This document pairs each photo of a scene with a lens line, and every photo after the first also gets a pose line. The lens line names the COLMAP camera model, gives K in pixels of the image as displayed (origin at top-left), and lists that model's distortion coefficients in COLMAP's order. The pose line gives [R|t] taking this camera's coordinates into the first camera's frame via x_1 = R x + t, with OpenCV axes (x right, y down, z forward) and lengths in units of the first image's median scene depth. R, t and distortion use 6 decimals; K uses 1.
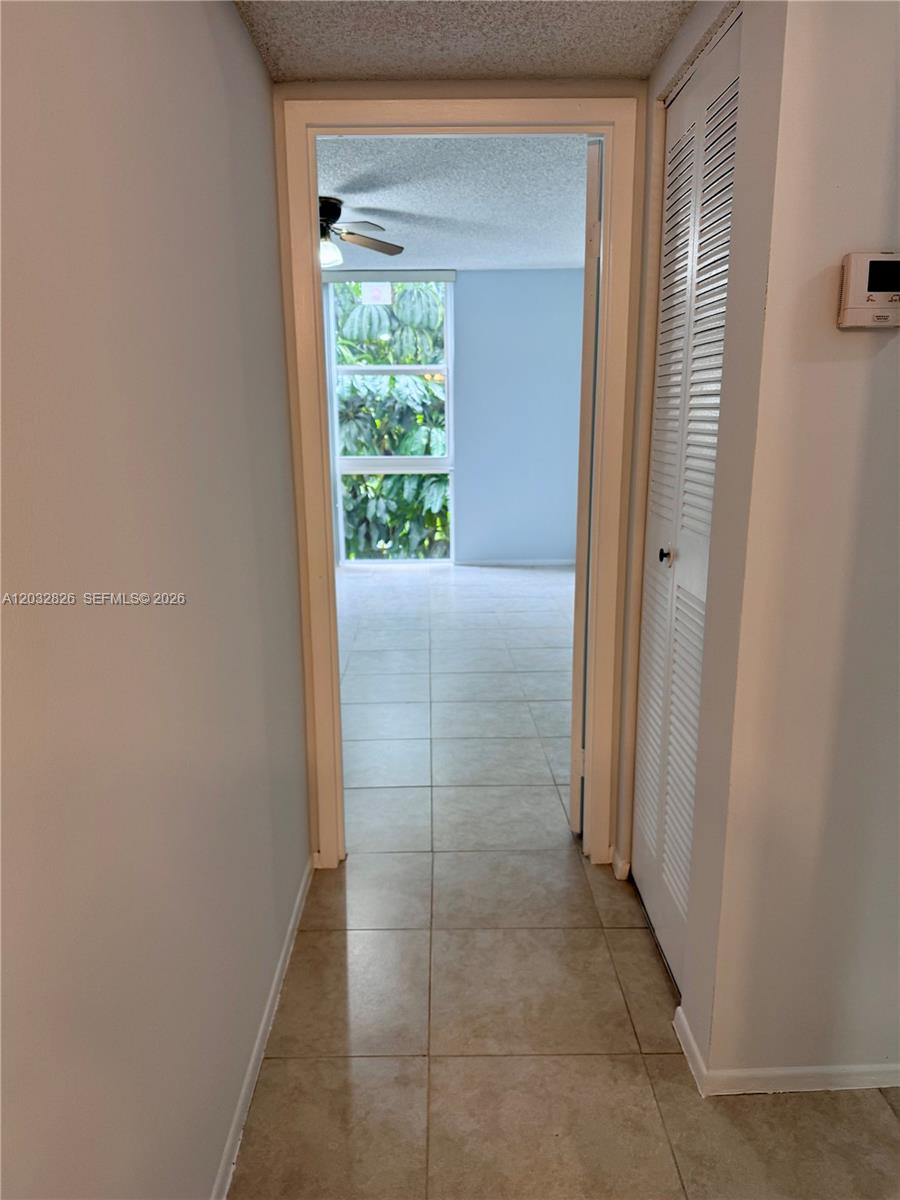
lens RADIAL K [[850.0, 0, 441.5], [0, 850.0, 602.4], [0, 0, 1]] dist [0.058383, -0.037611]
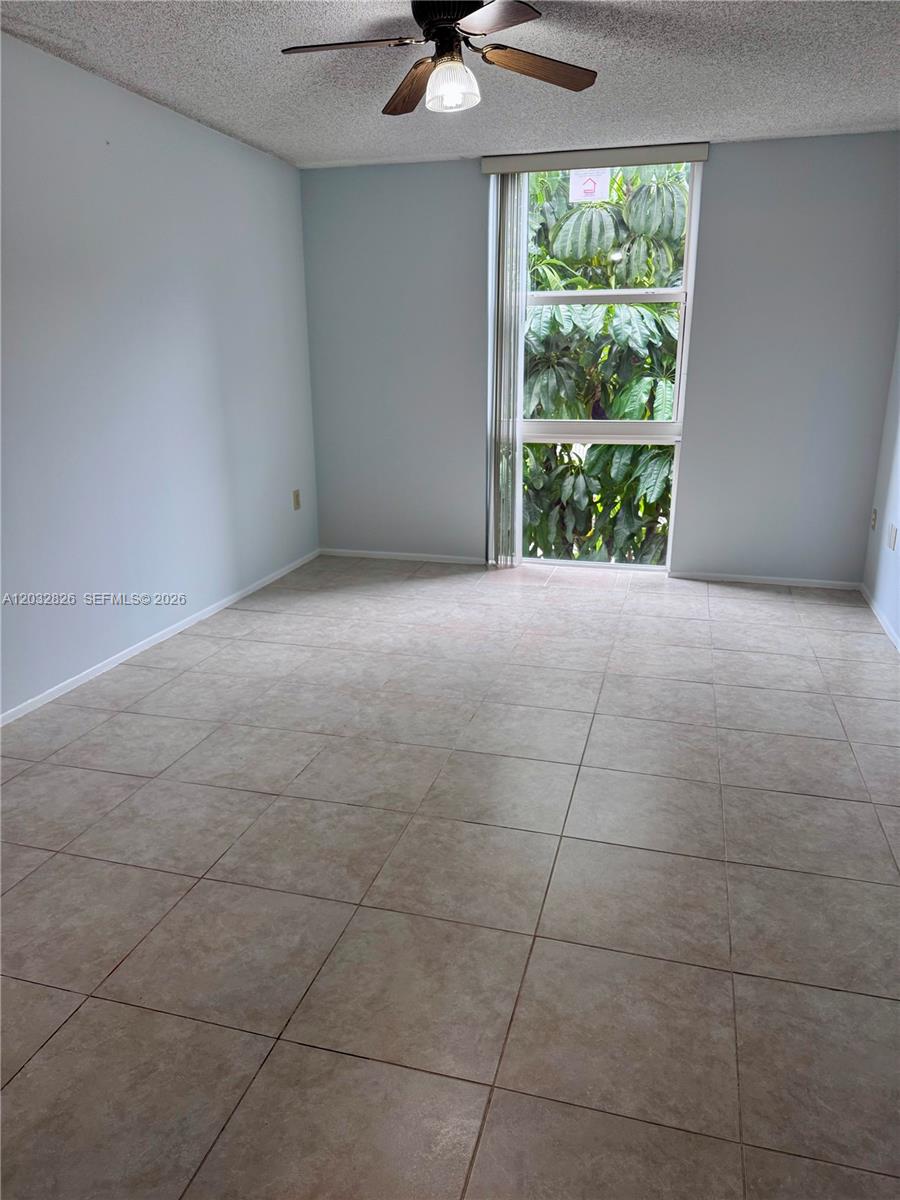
lens RADIAL K [[850.0, 0, 458.9], [0, 850.0, 591.9], [0, 0, 1]] dist [0.058383, -0.037611]
pose [[0.960647, 0.080358, -0.265894, 0.032744], [-0.066298, 0.995906, 0.061455, -0.059287], [0.269743, -0.041408, 0.962042, 0.253061]]
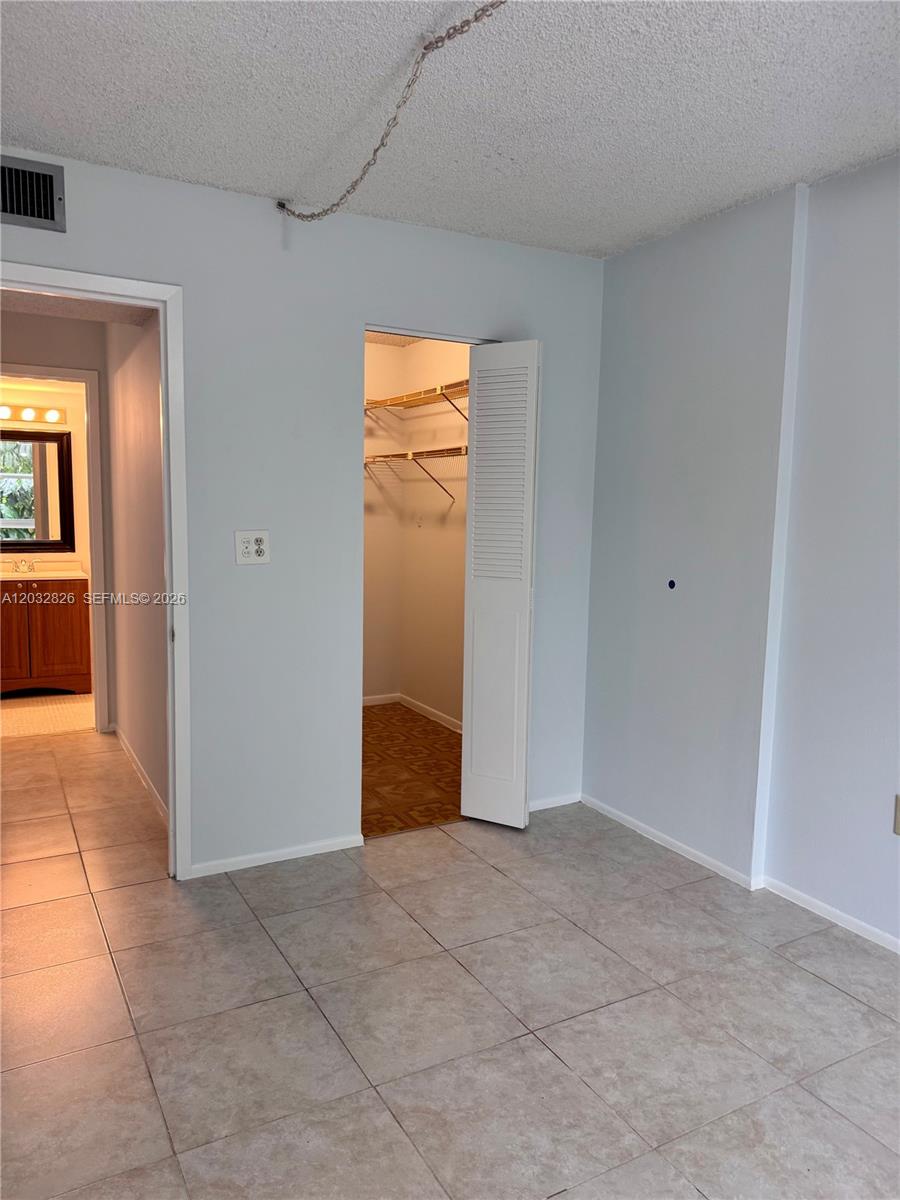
lens RADIAL K [[850.0, 0, 451.3], [0, 850.0, 599.8], [0, 0, 1]] dist [0.058383, -0.037611]
pose [[-0.877471, 0.051075, -0.476902, 0.032274], [-0.112519, 0.944645, 0.308197, -0.159625], [0.466245, 0.324094, -0.823152, 0.678035]]
